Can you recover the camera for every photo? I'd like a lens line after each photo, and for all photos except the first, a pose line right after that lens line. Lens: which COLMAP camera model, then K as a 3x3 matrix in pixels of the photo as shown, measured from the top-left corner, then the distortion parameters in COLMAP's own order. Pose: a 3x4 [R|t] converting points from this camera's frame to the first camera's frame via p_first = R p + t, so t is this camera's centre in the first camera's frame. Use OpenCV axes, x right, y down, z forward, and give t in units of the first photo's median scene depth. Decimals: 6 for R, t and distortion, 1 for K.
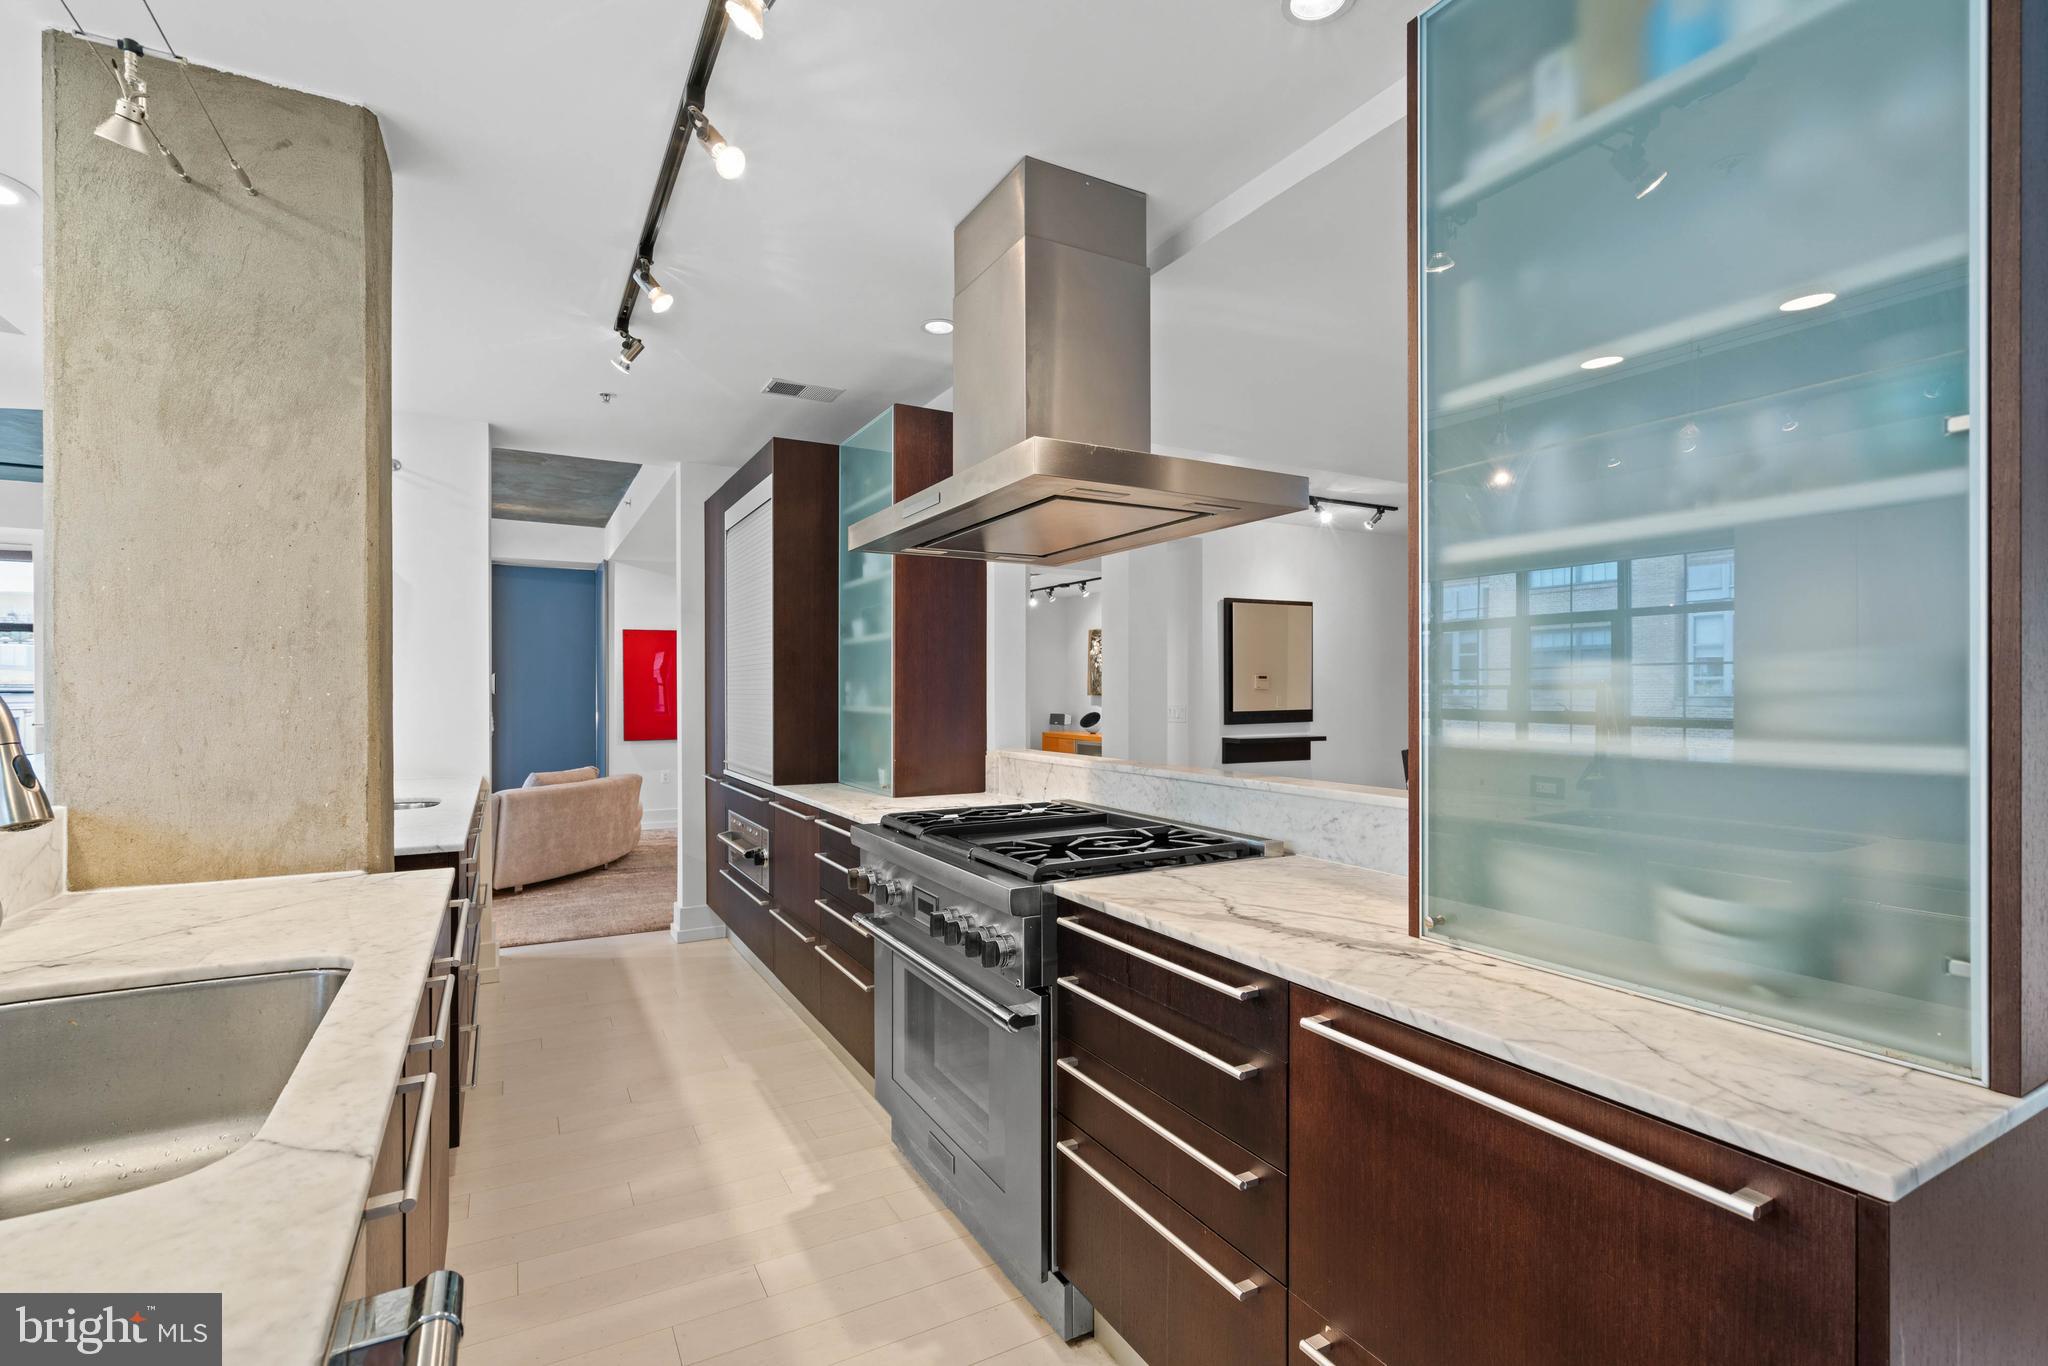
lens RADIAL K [[923.6, 0, 1007.8], [0, 923.6, 690.5], [0, 0, 1]] dist [-0.001094, 0.000391]
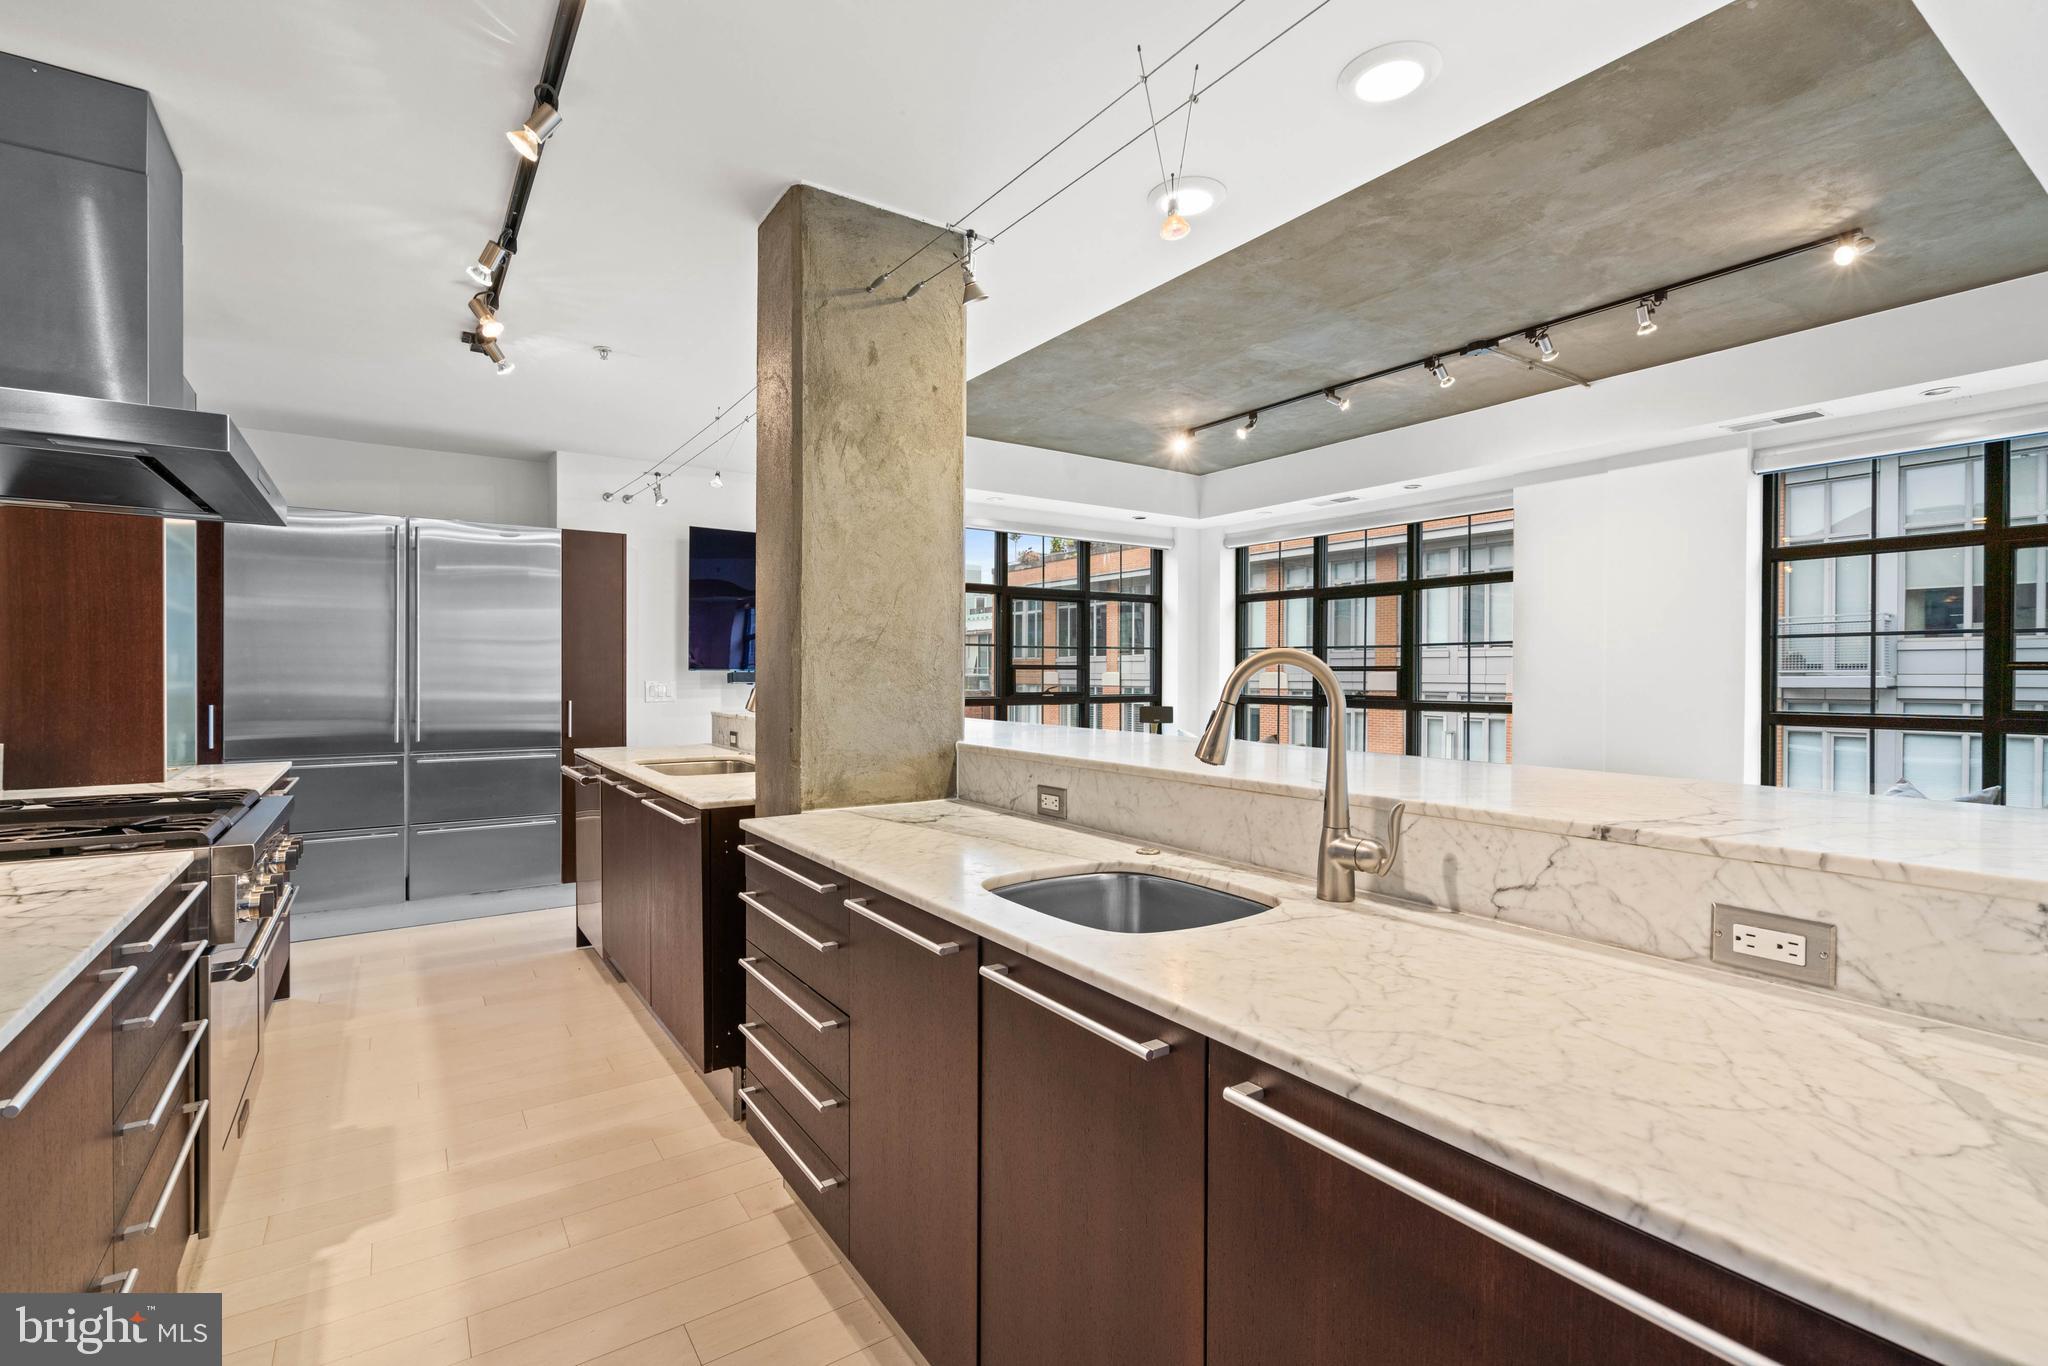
lens RADIAL K [[927.2, 0, 1013.8], [0, 927.2, 679.9], [0, 0, 1]] dist [0.001356, 0.000287]
pose [[-0.995476, 0.000213, -0.095014, -0.886587], [-0.000288, 0.999986, 0.005253, 0.012178], [0.095014, 0.005257, -0.995462, 2.268326]]
